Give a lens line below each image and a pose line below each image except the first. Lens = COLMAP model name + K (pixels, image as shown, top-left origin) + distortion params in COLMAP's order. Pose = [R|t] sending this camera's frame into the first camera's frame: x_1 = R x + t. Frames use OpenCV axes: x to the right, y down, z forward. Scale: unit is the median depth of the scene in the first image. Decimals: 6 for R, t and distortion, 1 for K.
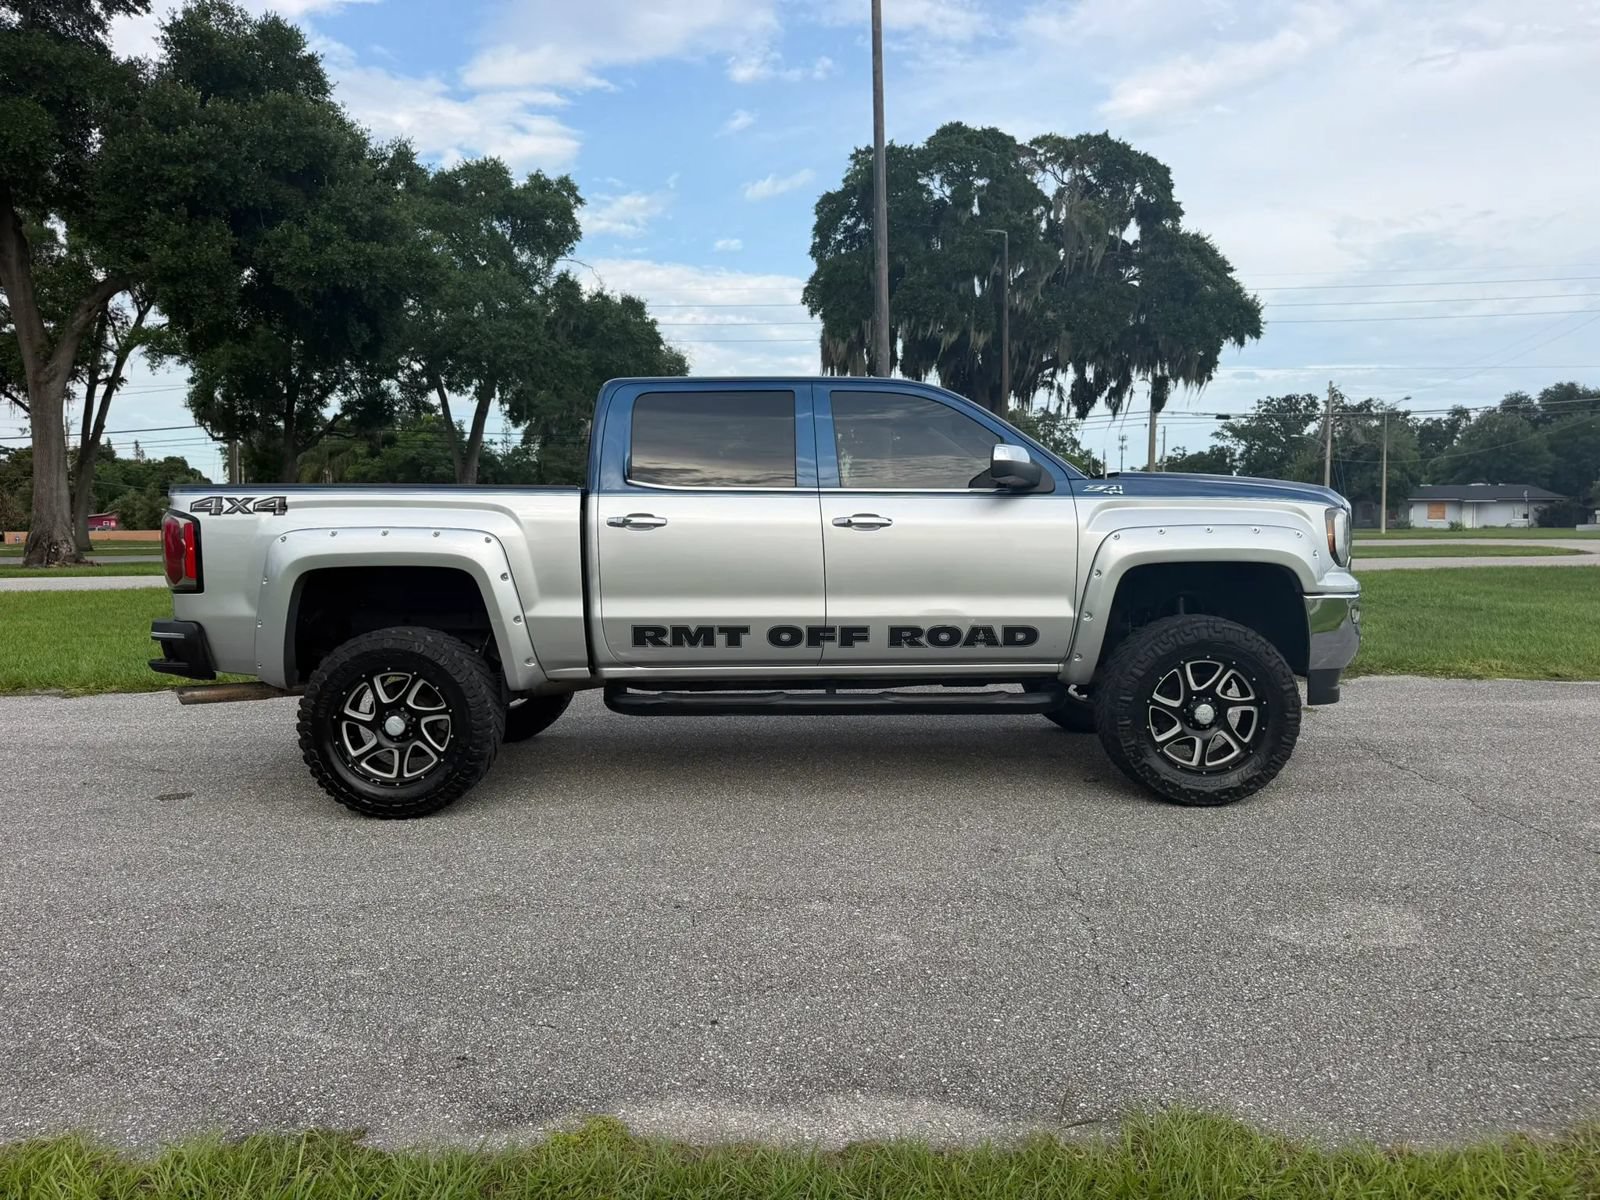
lens RADIAL K [[1173.6, 0, 798.6], [0, 1173.6, 592.1], [0, 0, 1]] dist [0.026433, -0.026095]
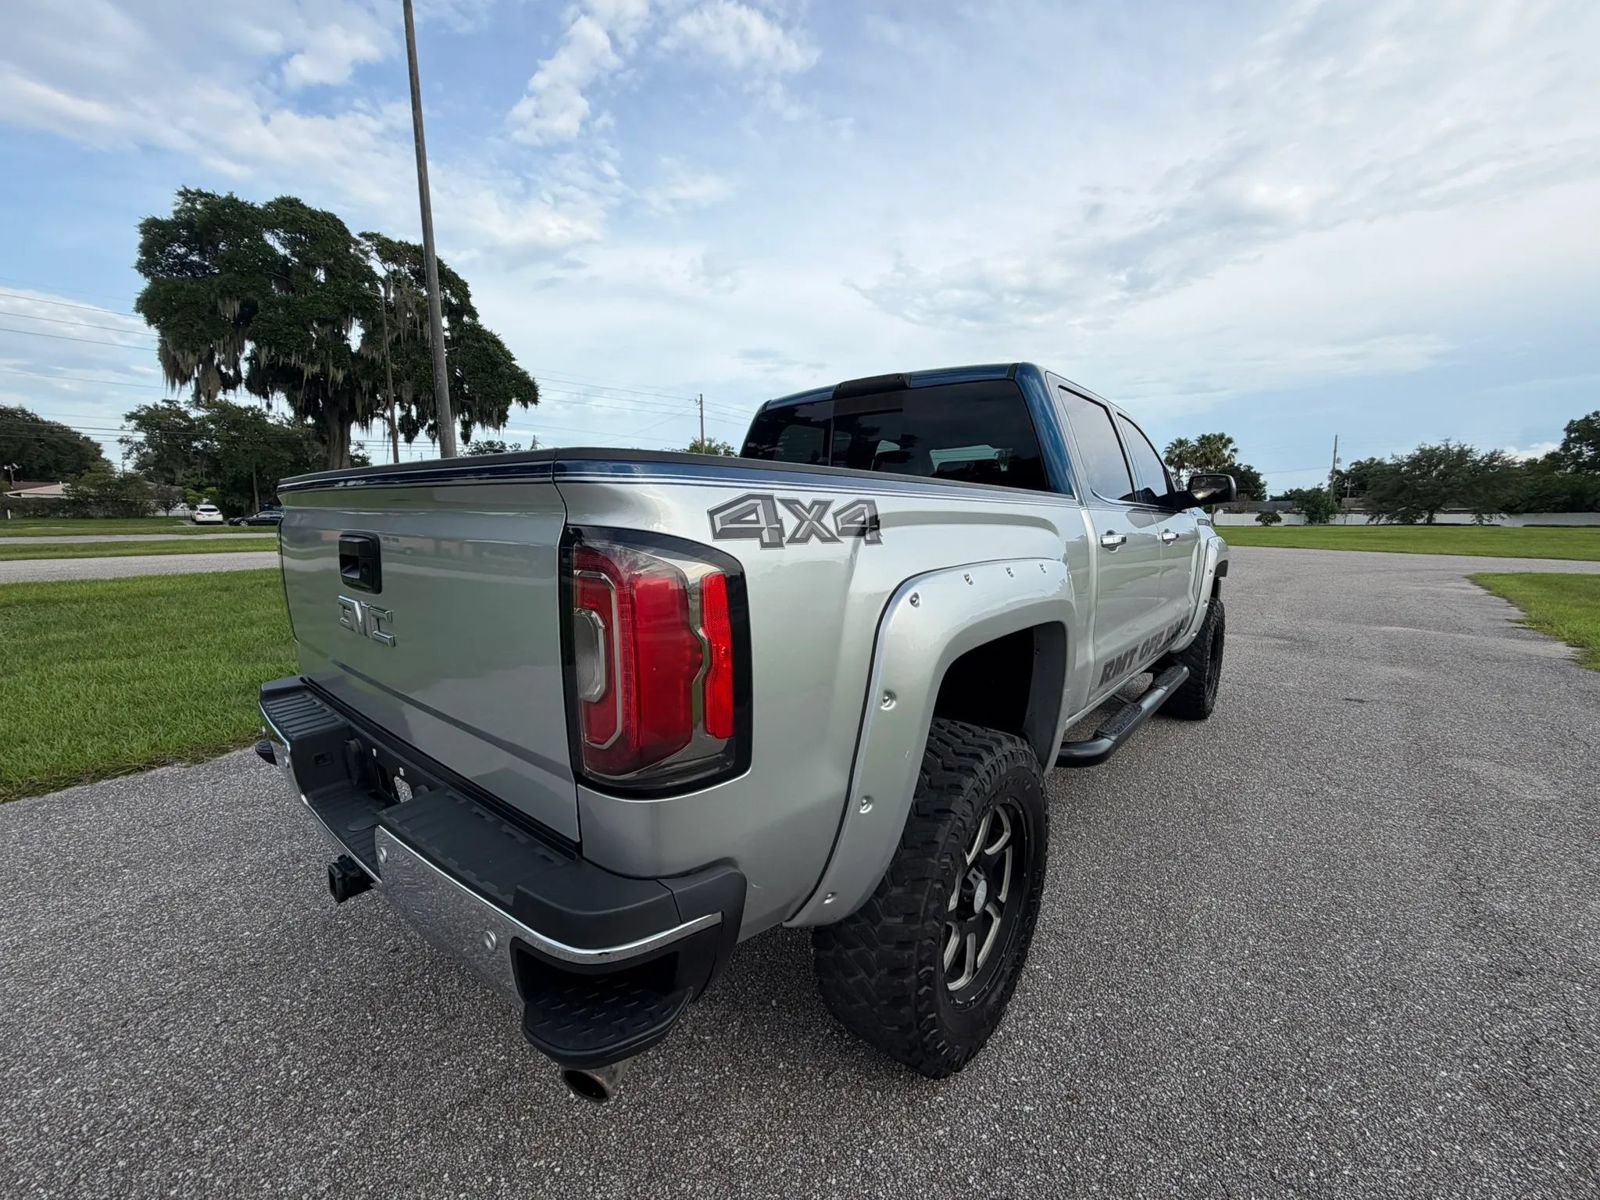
lens RADIAL K [[651.5, 0, 789.3], [0, 651.5, 592.2], [0, 0, 1]] dist [-0.003063, -0.000177]
pose [[0.631985, -0.078301, 0.771015, -0.098222], [0.032219, 0.996677, 0.074810, -0.010114], [-0.774311, -0.022438, 0.632408, 0.132830]]
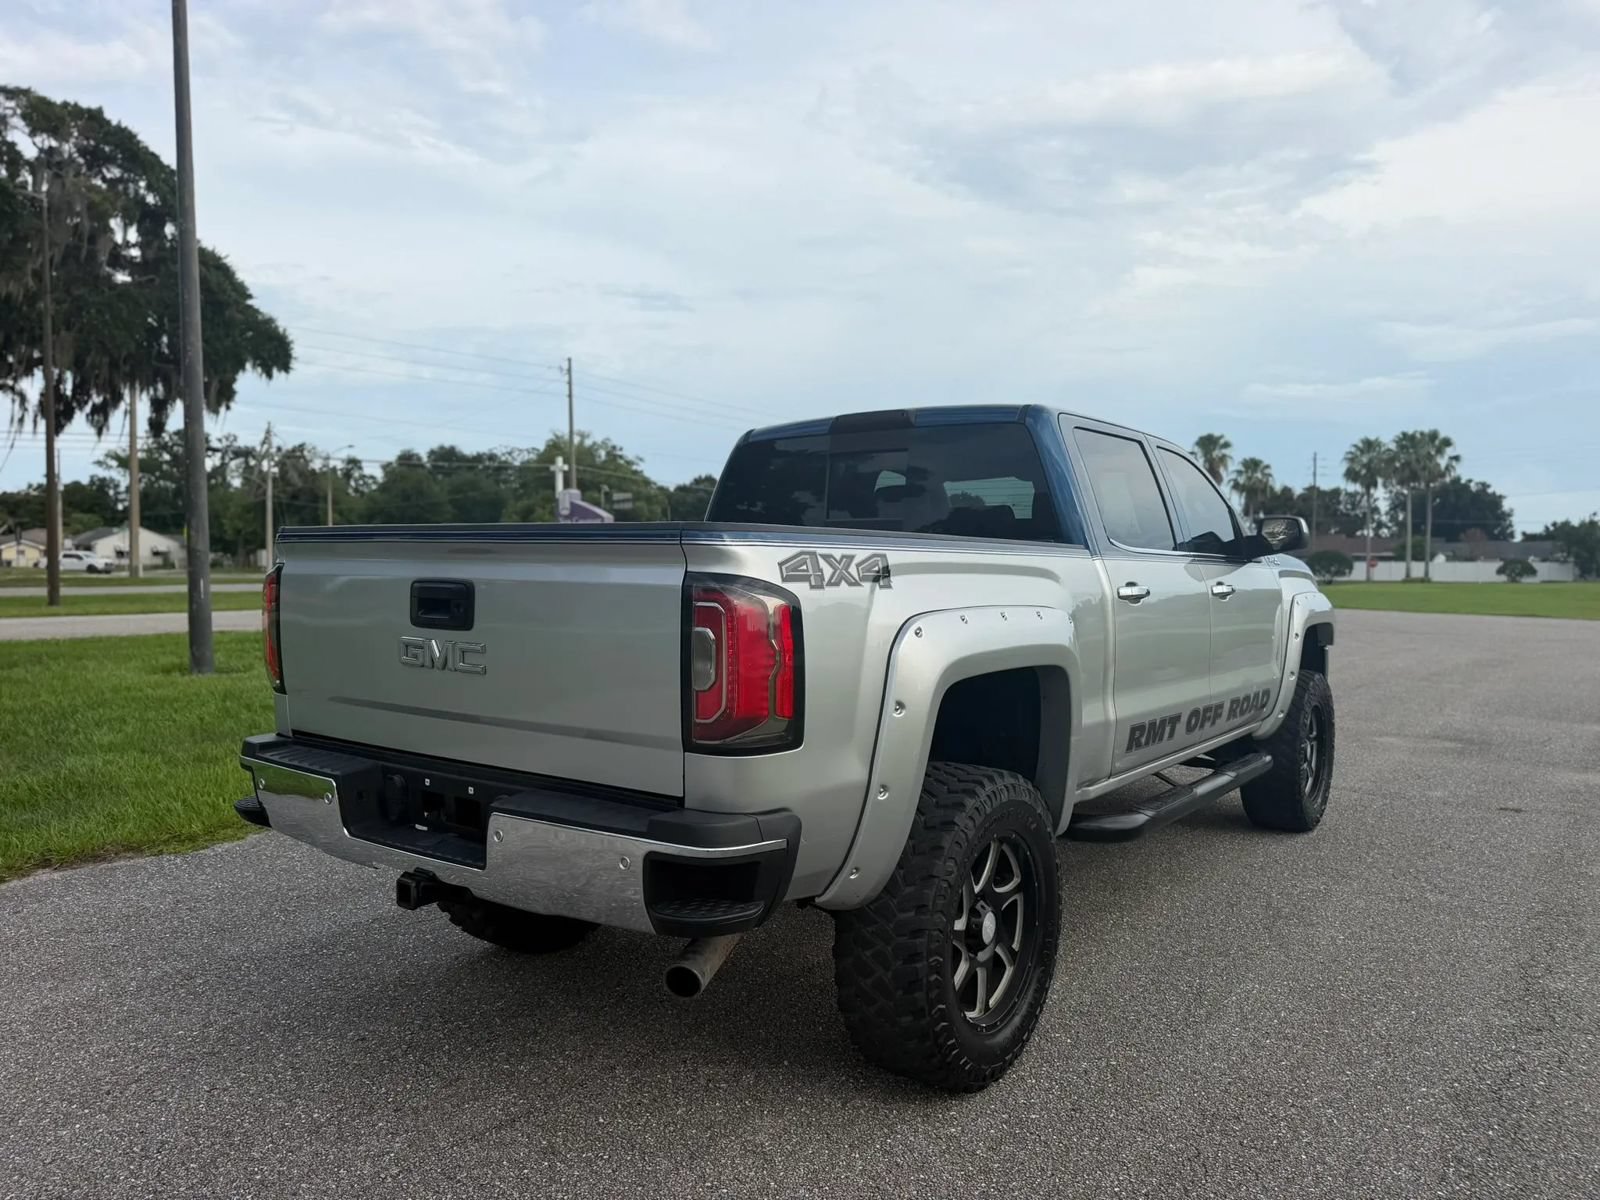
lens RADIAL K [[1172.1, 0, 777.8], [0, 1172.1, 587.3], [0, 0, 1]] dist [0.043415, -0.059006]
pose [[0.587180, -0.002761, 0.809452, -0.138971], [0.032150, 0.999285, -0.019913, -0.008582], [-0.808818, 0.037717, 0.586848, 0.109543]]
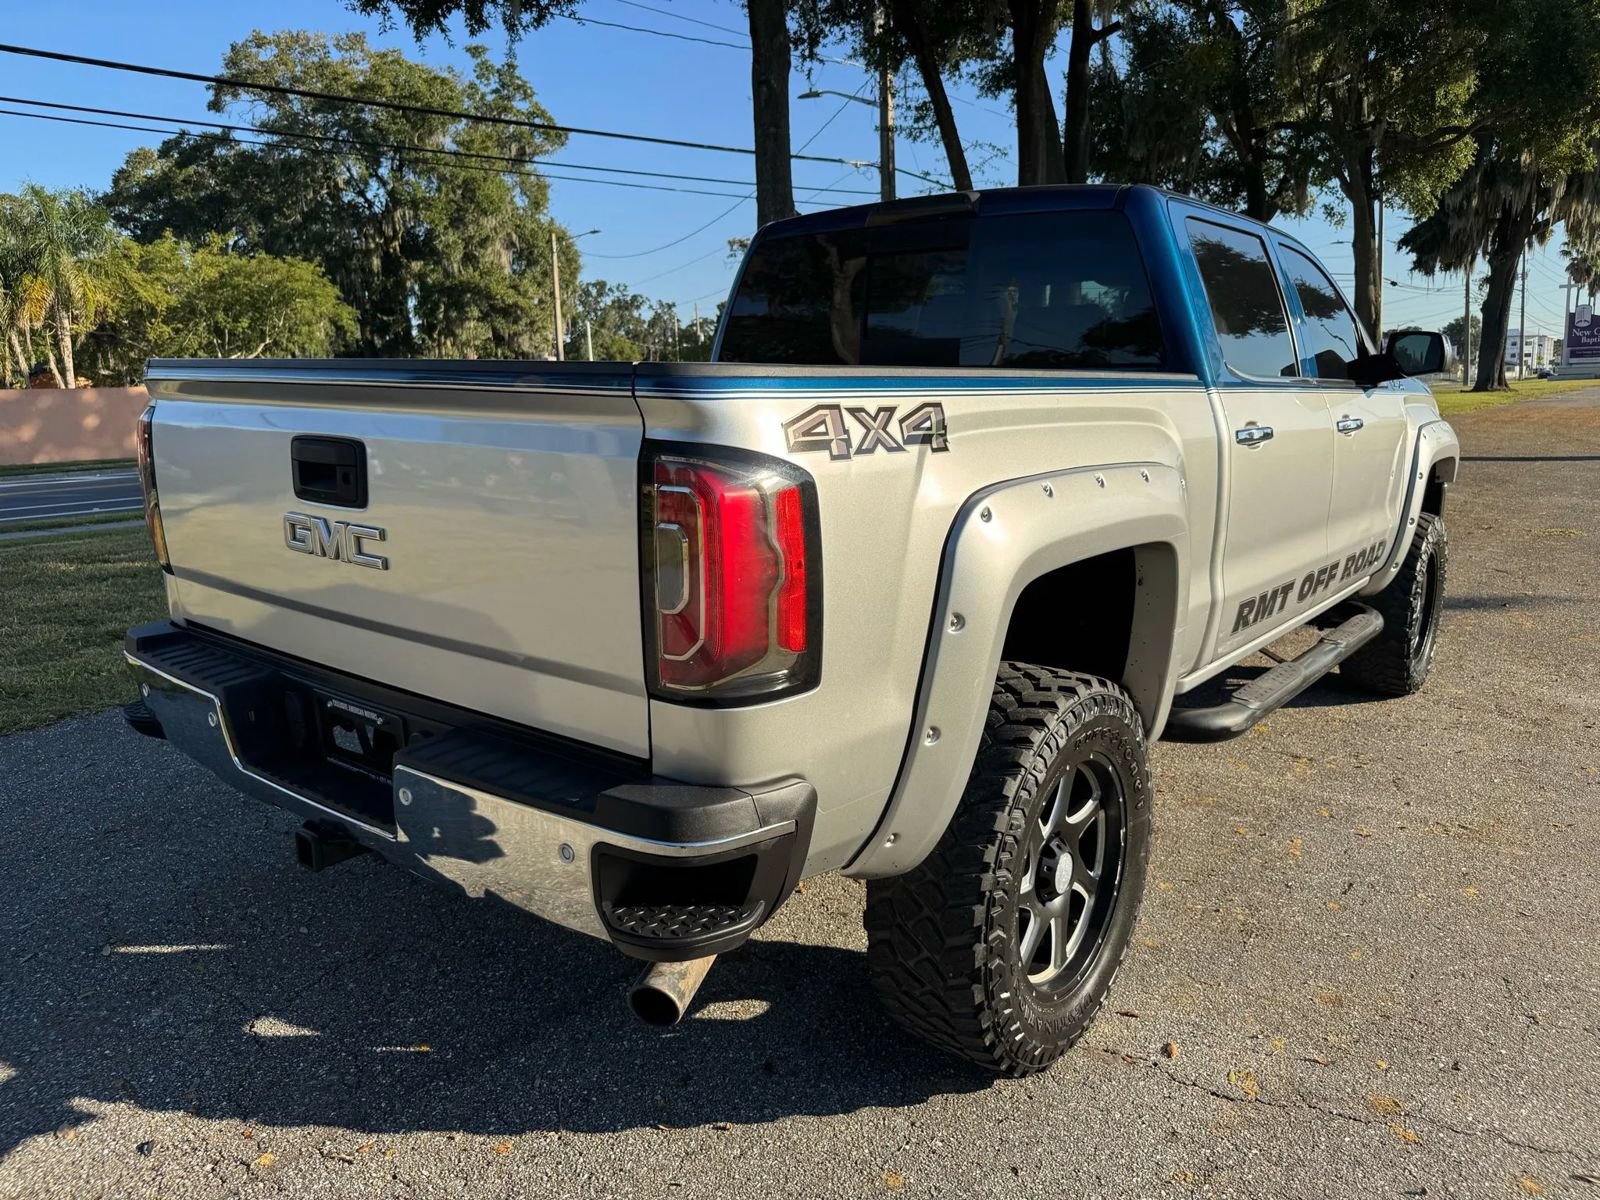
lens RADIAL K [[1172.1, 0, 804.8], [0, 1172.1, 596.0], [0, 0, 1]] dist [0.043415, -0.059006]
pose [[0.599860, -0.137838, 0.788142, -0.118616], [0.036130, 0.988711, 0.145417, -0.011590], [-0.799289, -0.058755, 0.598068, 0.121974]]
